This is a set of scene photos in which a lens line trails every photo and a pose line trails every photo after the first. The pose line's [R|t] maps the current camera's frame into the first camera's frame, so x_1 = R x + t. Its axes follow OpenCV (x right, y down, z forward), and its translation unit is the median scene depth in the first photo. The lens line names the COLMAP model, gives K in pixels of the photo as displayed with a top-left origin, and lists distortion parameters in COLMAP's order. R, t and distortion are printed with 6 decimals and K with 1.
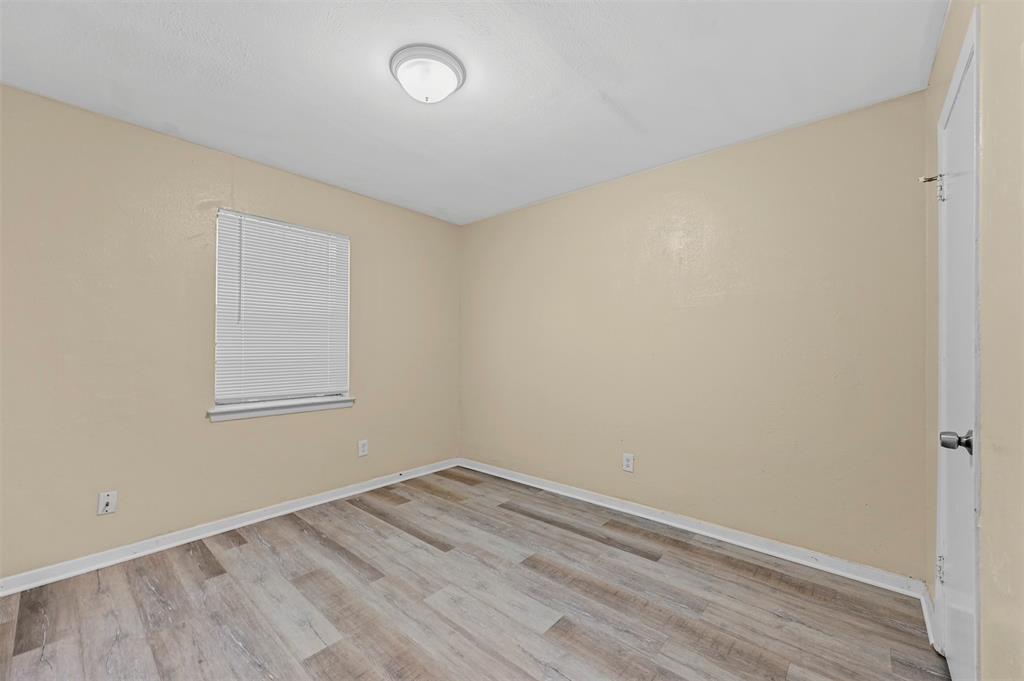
lens RADIAL K [[404.2, 0, 511.0], [0, 404.2, 344.2], [0, 0, 1]] dist [-0.000581, 0.002008]
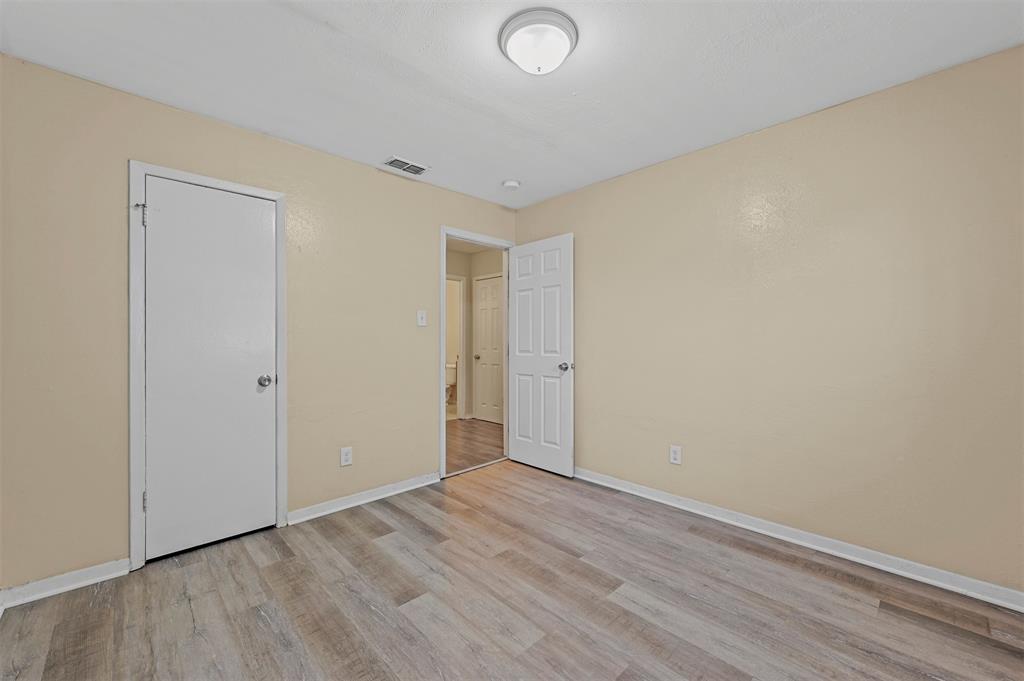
lens RADIAL K [[404.2, 0, 512.9], [0, 404.2, 340.5], [0, 0, 1]] dist [-0.000581, 0.002008]
pose [[-0.996812, -0.001079, 0.079782, -0.232600], [-0.001517, 0.999984, -0.005437, 0.025059], [-0.079774, -0.005540, -0.996798, 2.001188]]
